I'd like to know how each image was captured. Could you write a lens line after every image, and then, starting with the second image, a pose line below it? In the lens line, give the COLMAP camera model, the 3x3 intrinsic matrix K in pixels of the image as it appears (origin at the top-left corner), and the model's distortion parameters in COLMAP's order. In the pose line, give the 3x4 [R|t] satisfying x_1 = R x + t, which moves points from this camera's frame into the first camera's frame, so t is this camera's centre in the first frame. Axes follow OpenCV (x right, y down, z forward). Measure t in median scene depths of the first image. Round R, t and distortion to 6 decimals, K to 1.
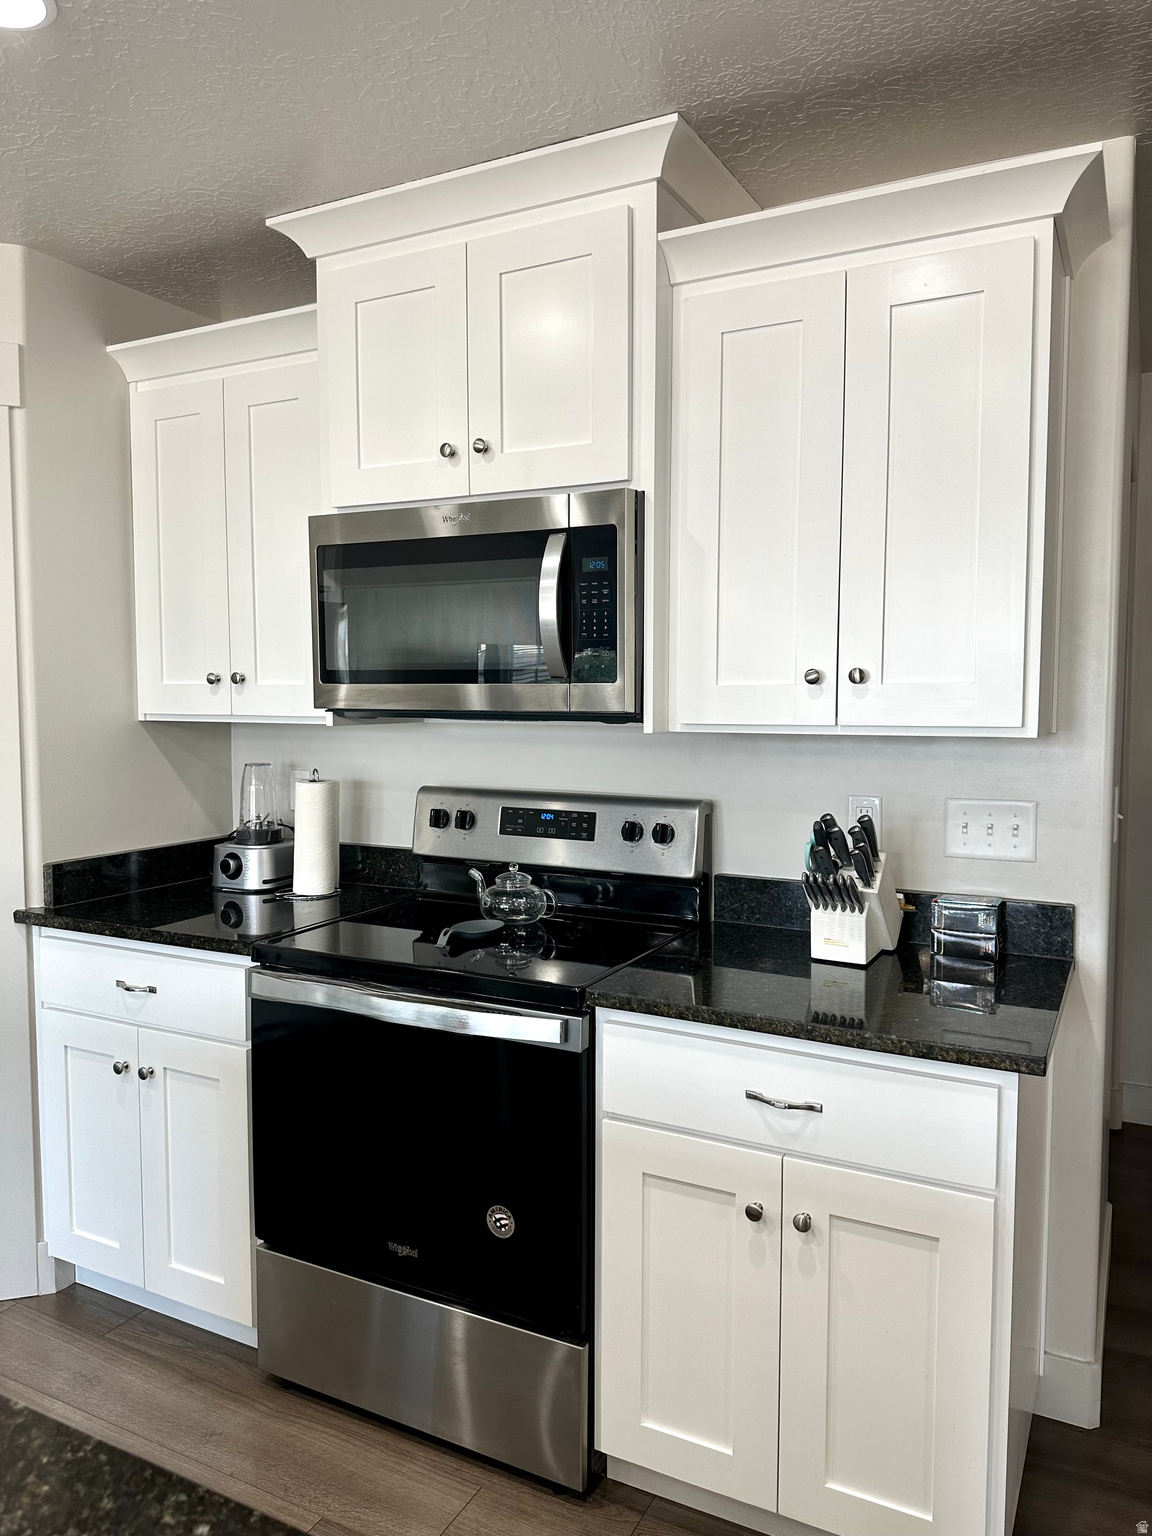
lens RADIAL K [[1084.8, 0, 581.5], [0, 1084.8, 755.4], [0, 0, 1]] dist [0.068610, -0.092023]
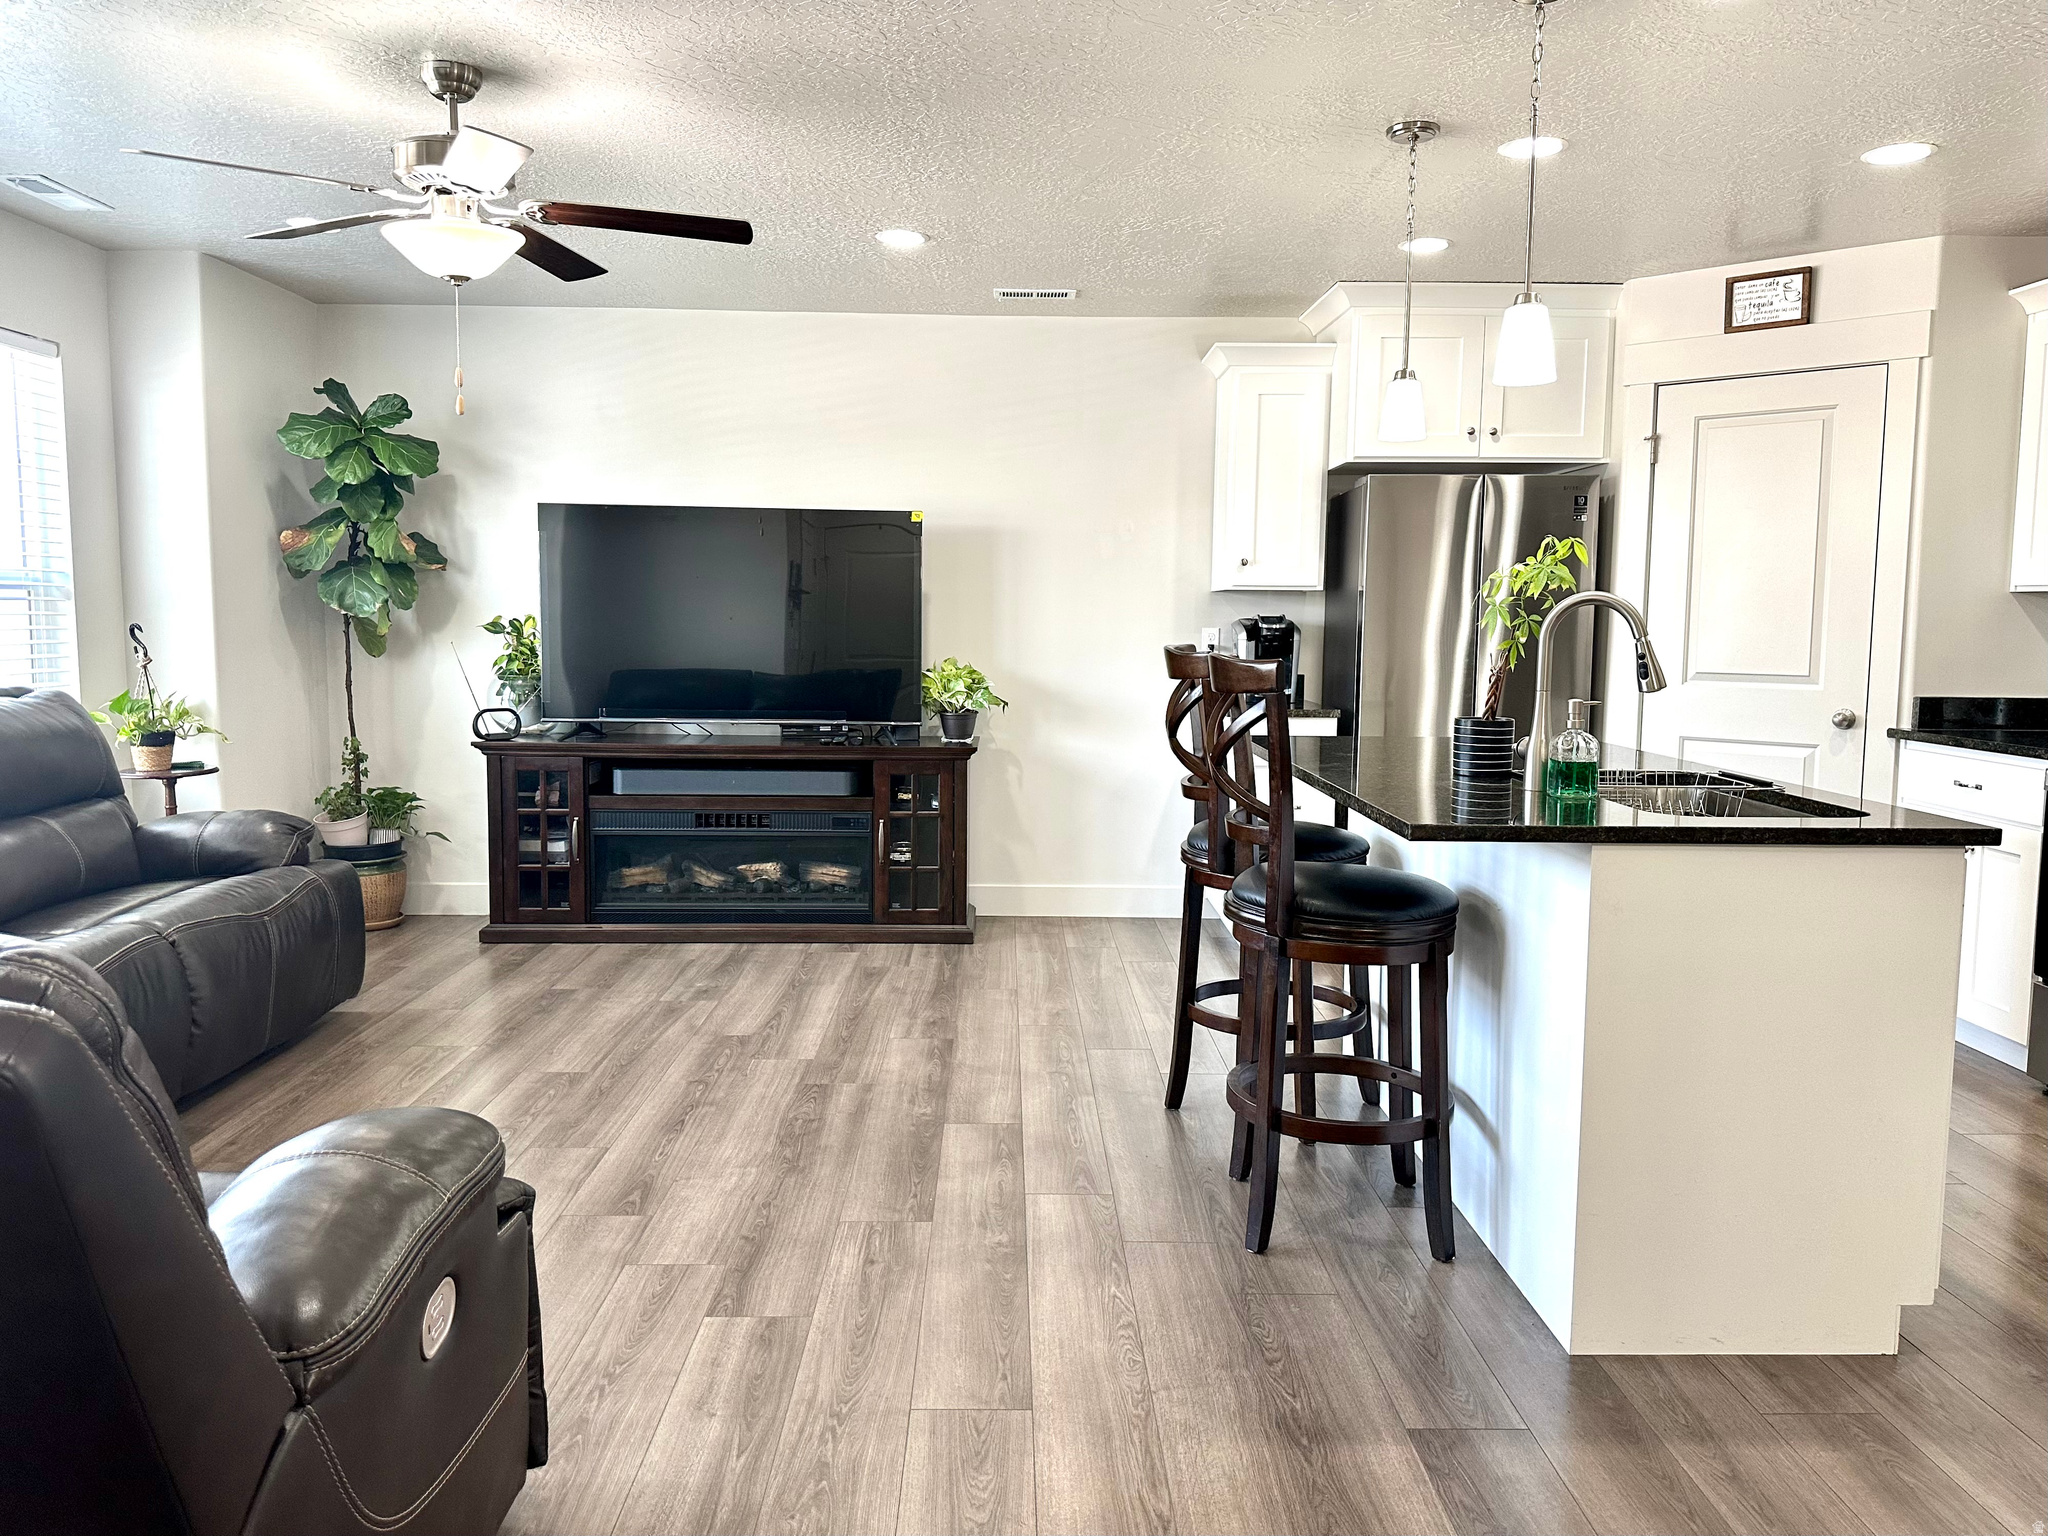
lens RADIAL K [[1446.3, 0, 1018.4], [0, 1446.3, 755.4], [0, 0, 1]] dist [0.068610, -0.092023]
pose [[0.467307, 0.089383, -0.879565, 0.684489], [-0.060285, 0.995782, 0.069164, 0.133476], [0.882037, 0.020704, 0.470724, -0.952421]]
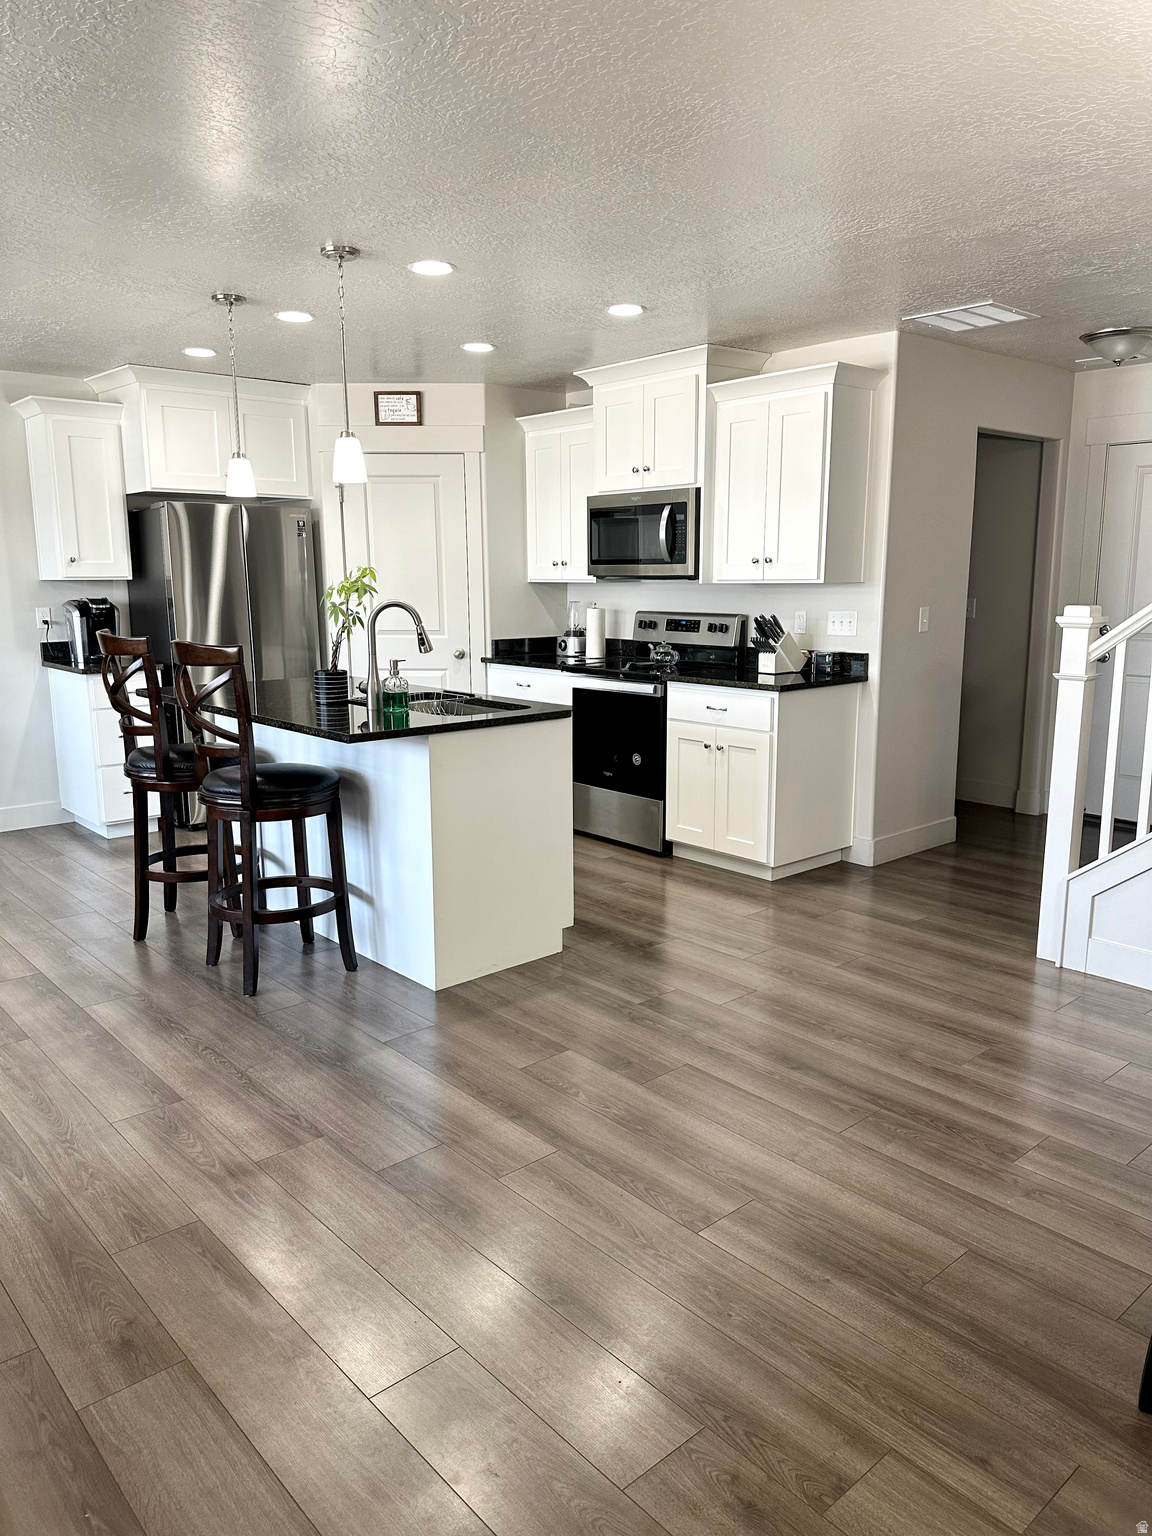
lens RADIAL K [[1084.8, 0, 592.2], [0, 1084.8, 780.1], [0, 0, 1]] dist [0.068610, -0.092023]
pose [[0.935097, 0.063392, -0.348676, 0.718692], [-0.017333, 0.990875, 0.133664, 0.096667], [0.353967, -0.118945, 0.927663, -1.477870]]
